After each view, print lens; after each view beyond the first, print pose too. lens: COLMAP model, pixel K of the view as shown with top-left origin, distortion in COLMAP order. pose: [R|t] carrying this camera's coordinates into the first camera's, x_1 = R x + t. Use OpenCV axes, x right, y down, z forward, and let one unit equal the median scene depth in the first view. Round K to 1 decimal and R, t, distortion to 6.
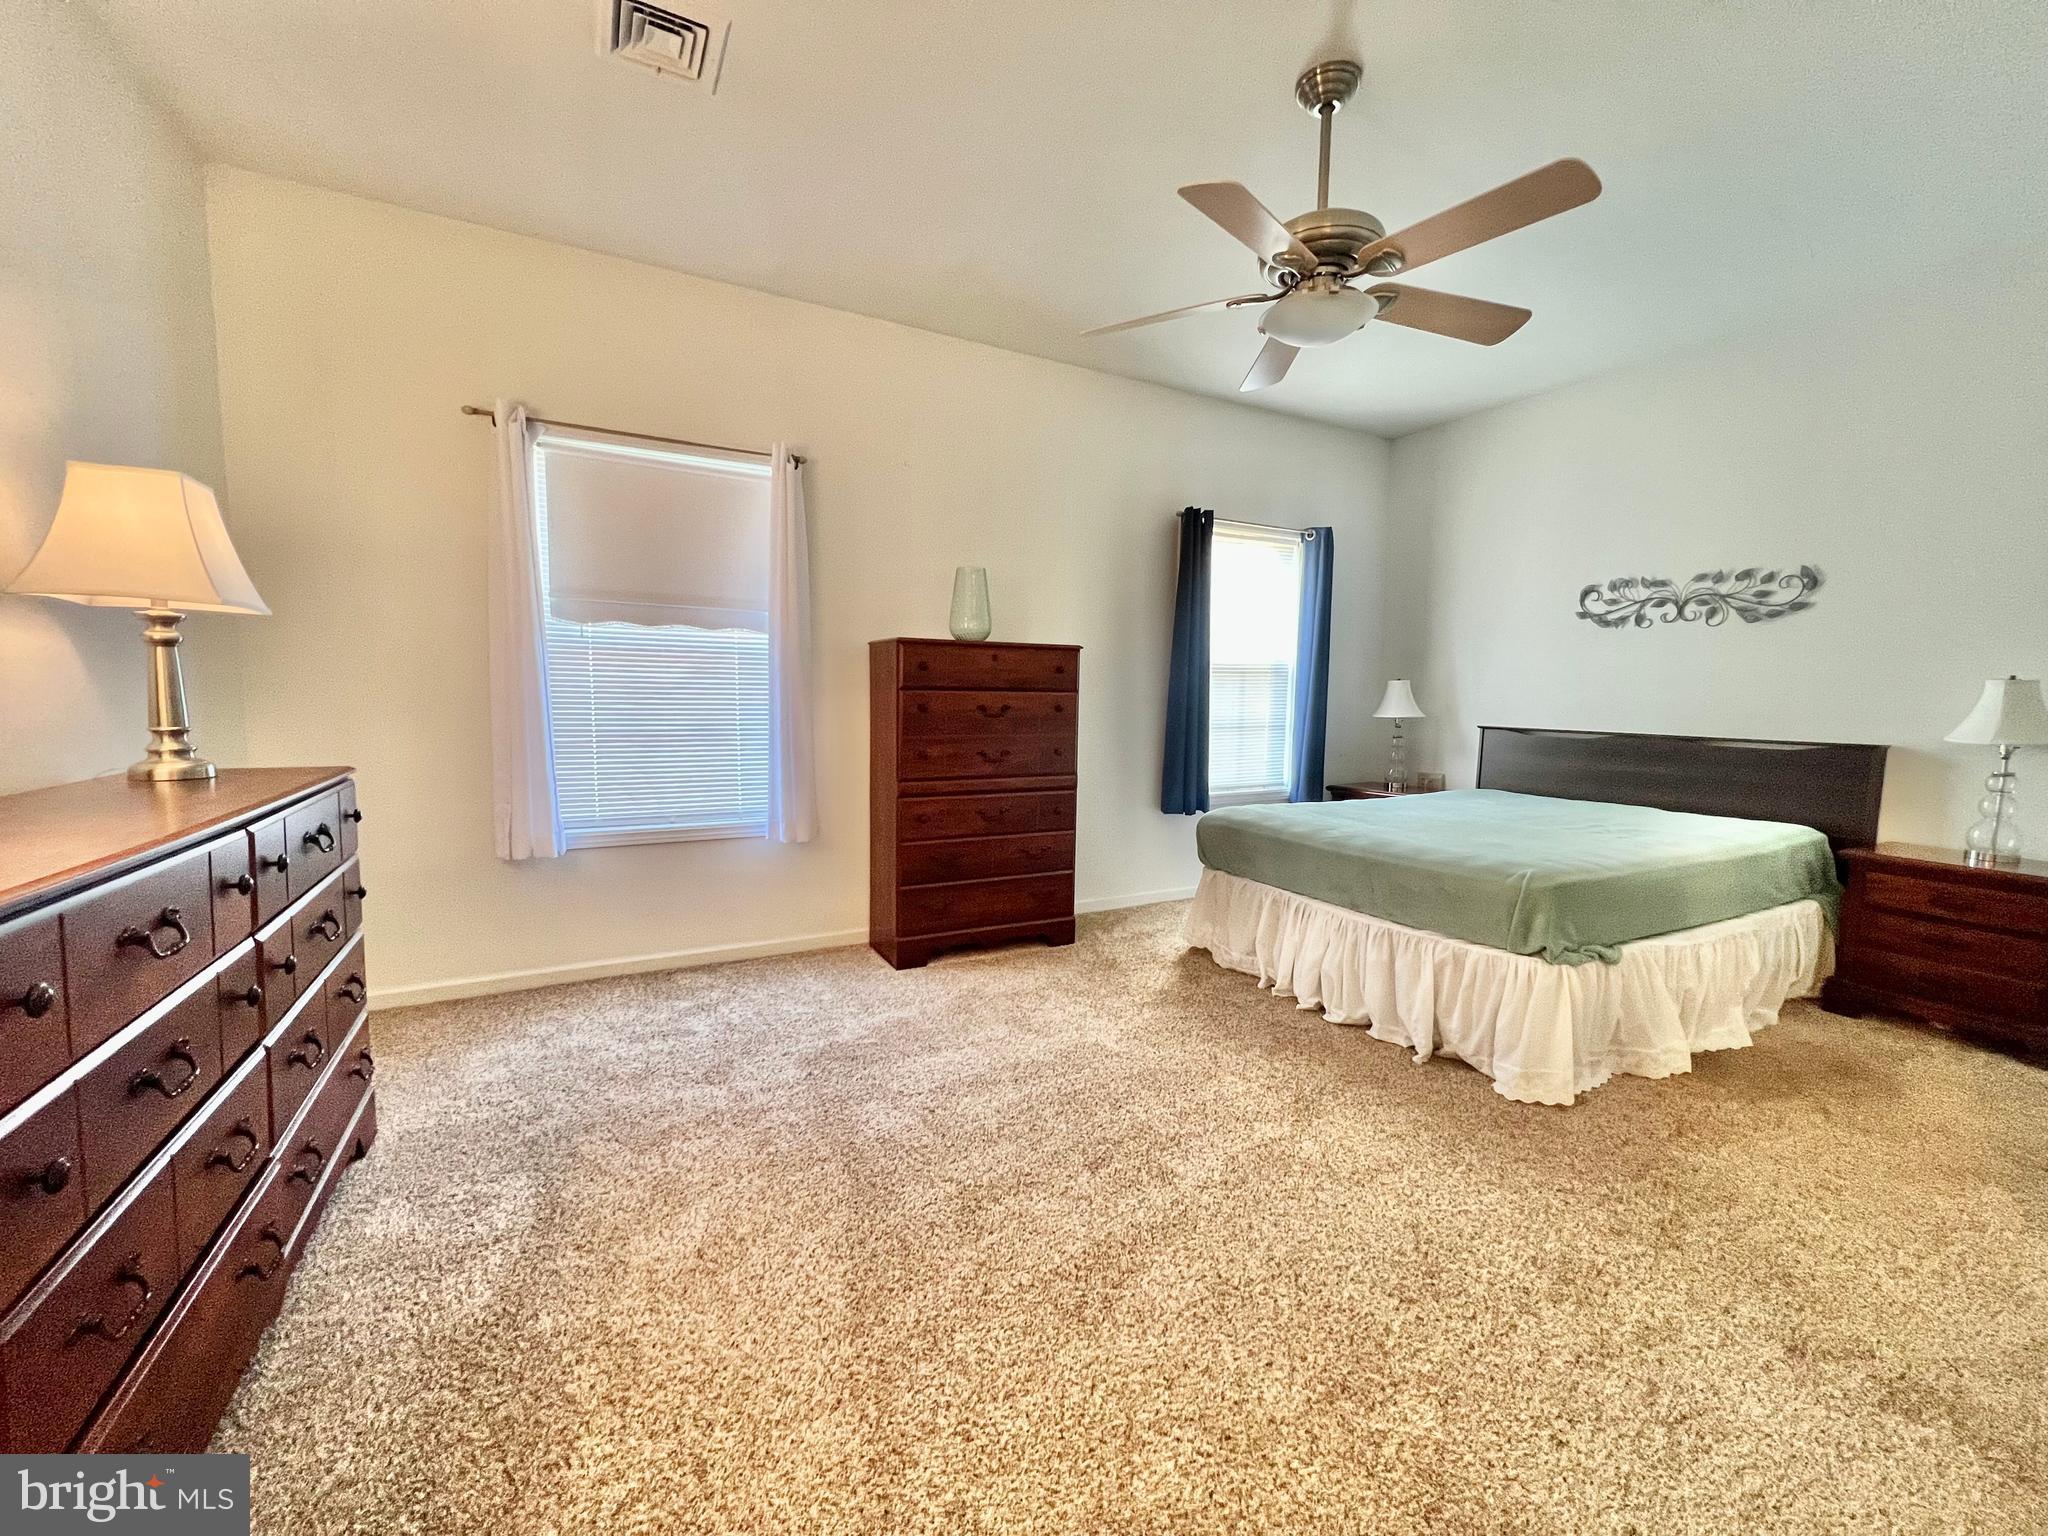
lens RADIAL K [[820.1, 0, 1022.6], [0, 820.1, 770.3], [0, 0, 1]] dist [-0.001229, -0.000326]
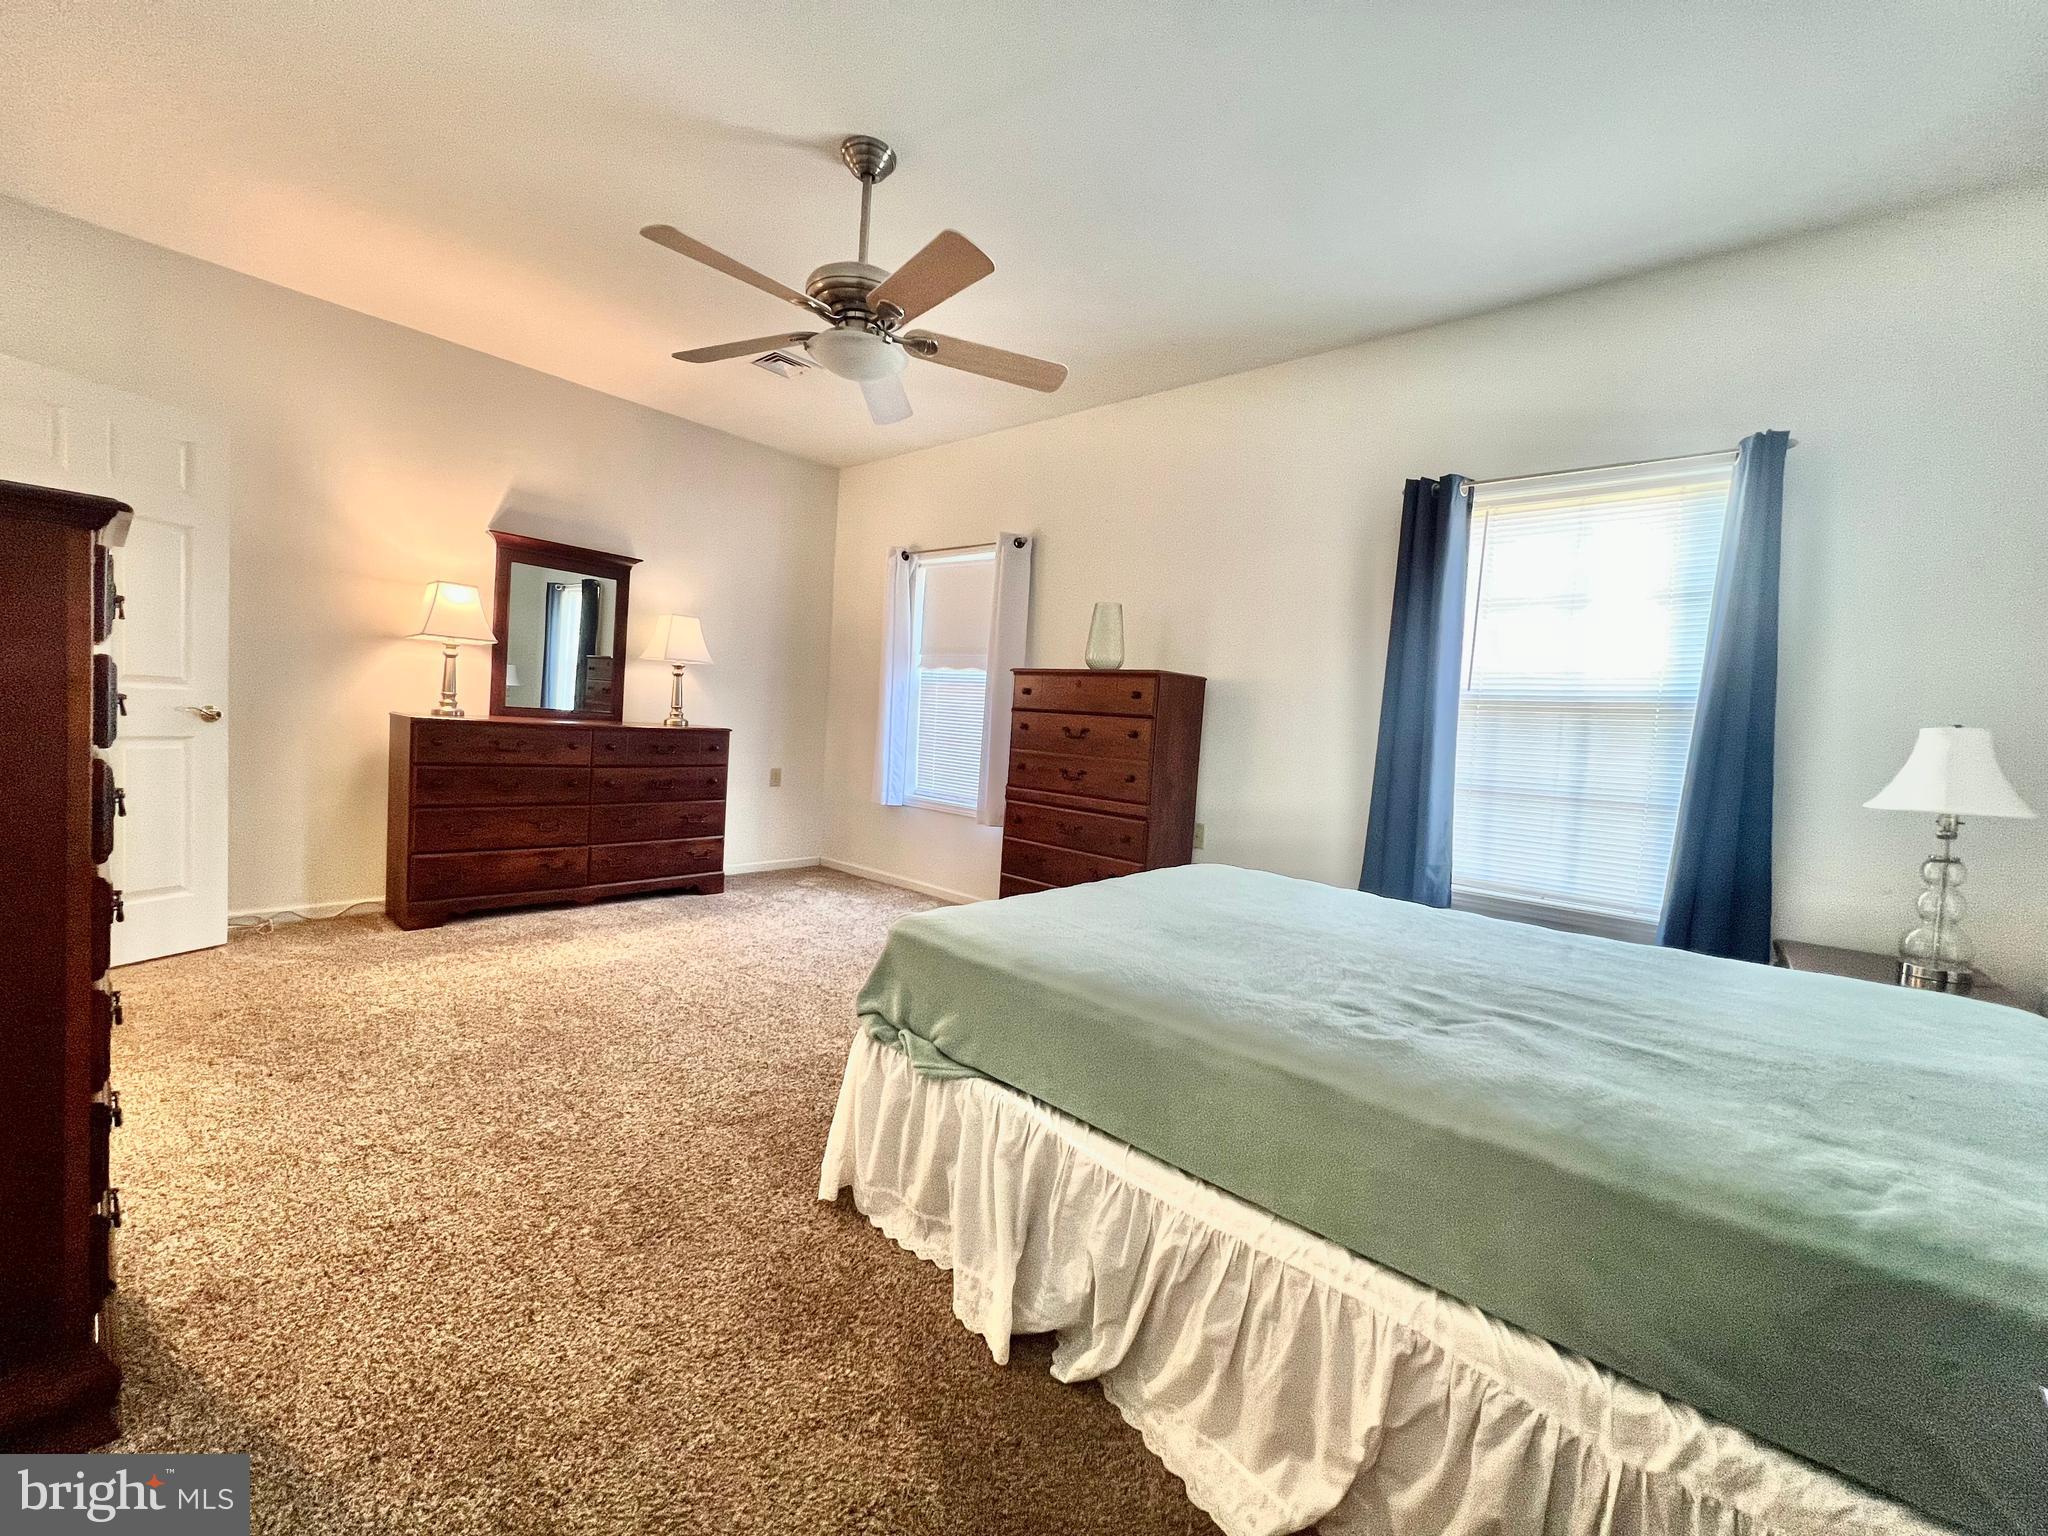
lens RADIAL K [[820.1, 0, 1022.6], [0, 820.1, 770.3], [0, 0, 1]] dist [-0.001229, -0.000326]
pose [[0.356886, 0.063194, -0.932008, 0.964688], [-0.154686, 0.987933, 0.007754, -0.021407], [0.921252, 0.141402, 0.362355, 0.561485]]
